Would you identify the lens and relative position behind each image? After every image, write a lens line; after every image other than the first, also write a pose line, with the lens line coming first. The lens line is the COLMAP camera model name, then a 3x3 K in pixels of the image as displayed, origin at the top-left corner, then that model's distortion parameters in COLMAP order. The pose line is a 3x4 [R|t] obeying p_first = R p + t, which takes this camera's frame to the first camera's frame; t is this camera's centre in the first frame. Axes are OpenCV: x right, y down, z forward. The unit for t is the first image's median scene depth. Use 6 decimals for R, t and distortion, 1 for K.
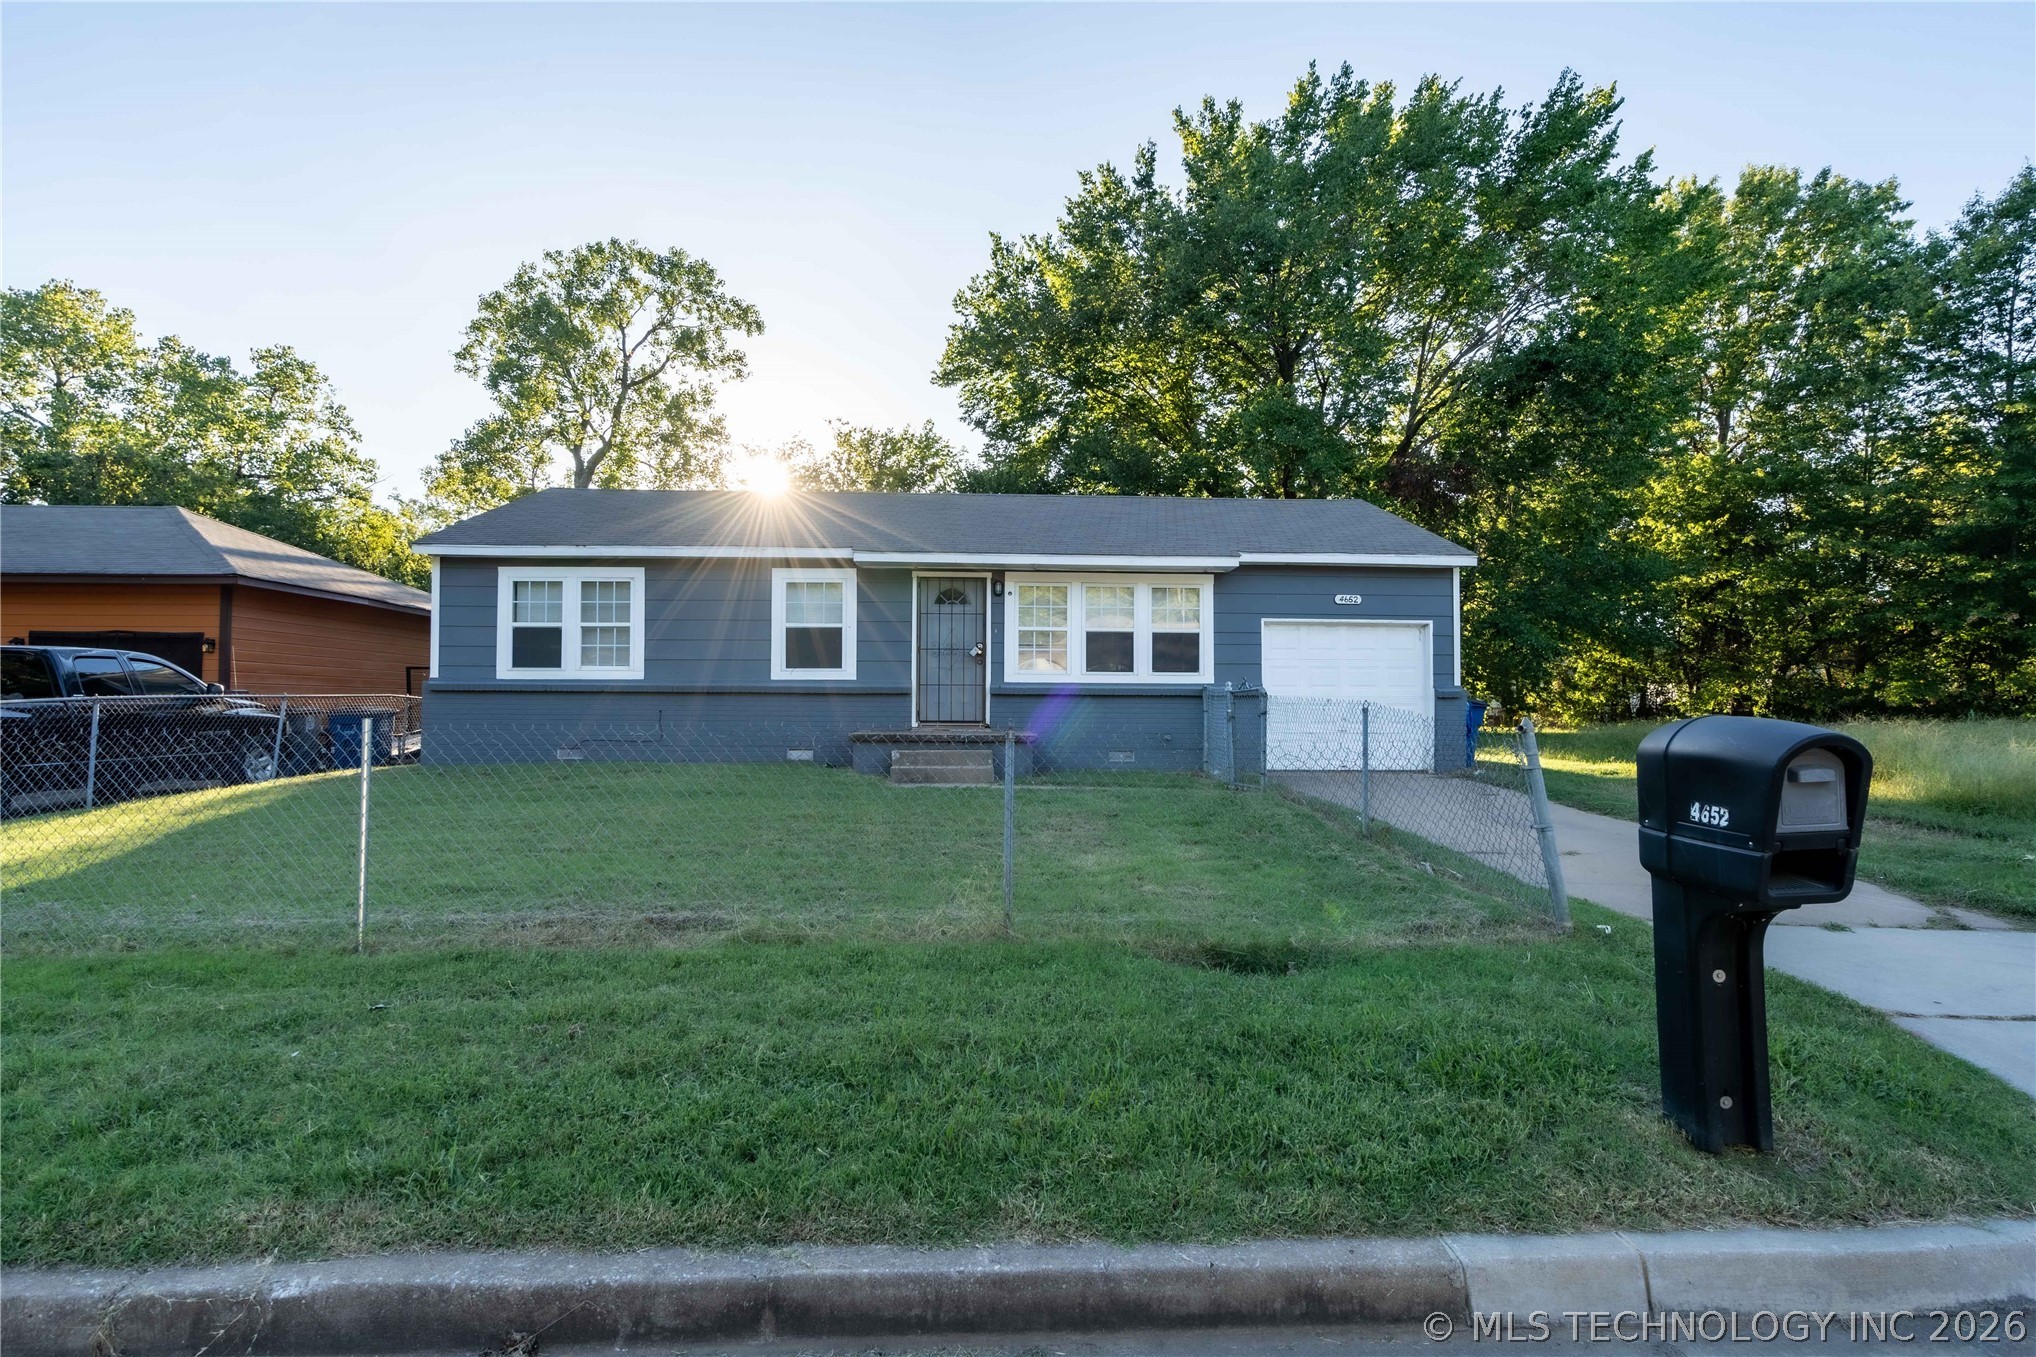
lens RADIAL K [[990.9, 0, 1015.7], [0, 990.9, 680.5], [0, 0, 1]] dist [-0.001494, 0.000329]
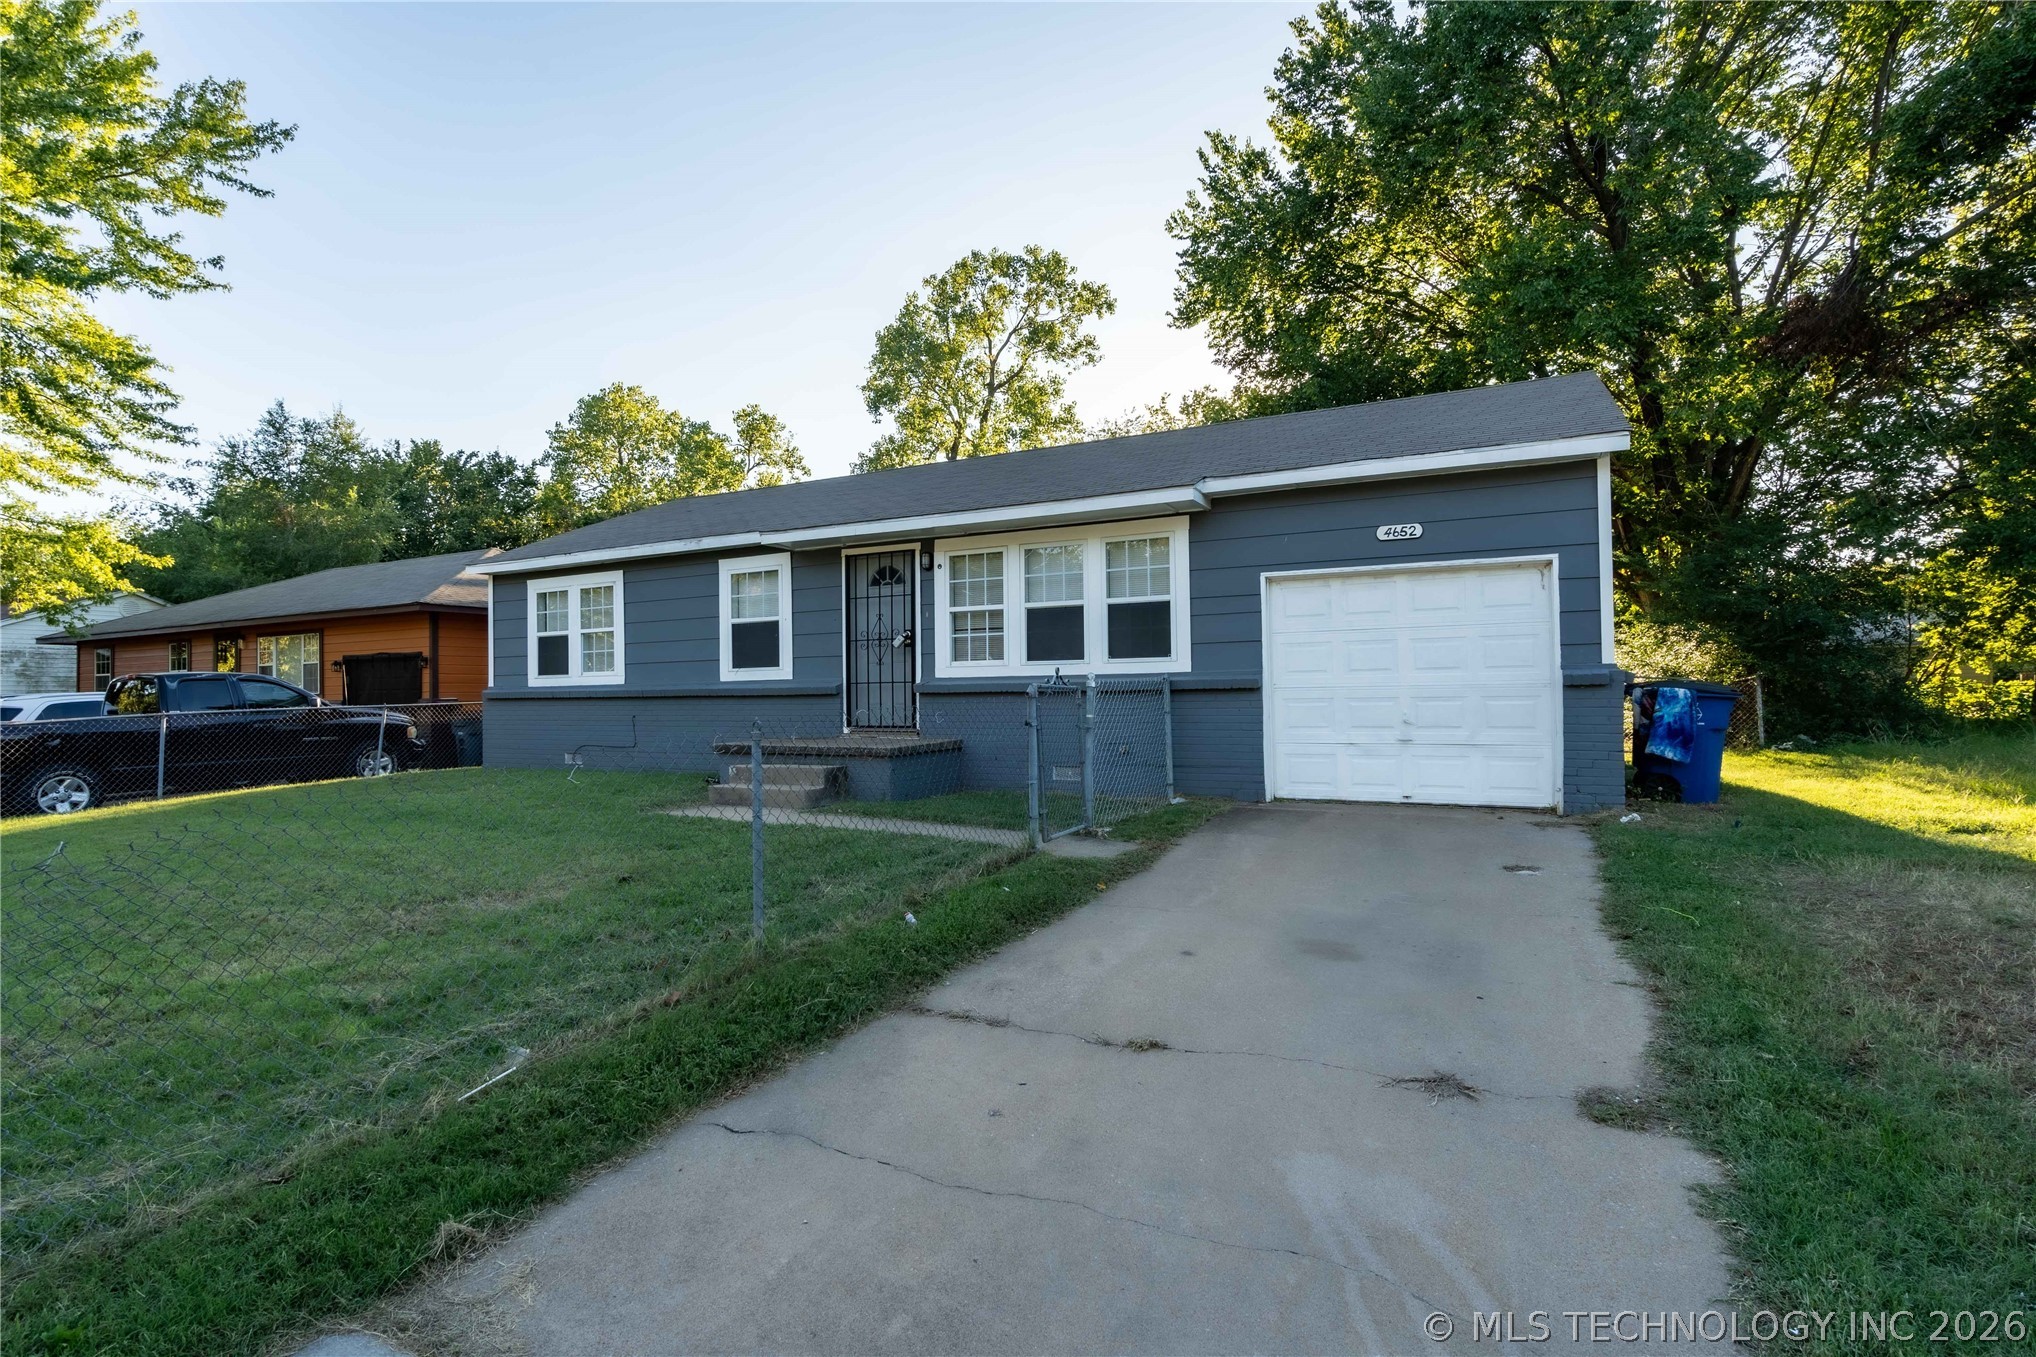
lens RADIAL K [[983.4, 0, 1018.4], [0, 983.4, 678.2], [0, 0, 1]] dist [-0.003846, -0.000218]
pose [[0.867821, -0.024752, -0.496260, 0.435001], [0.032706, 0.999438, 0.007344, -0.001548], [0.495799, -0.022604, 0.868143, 0.339114]]
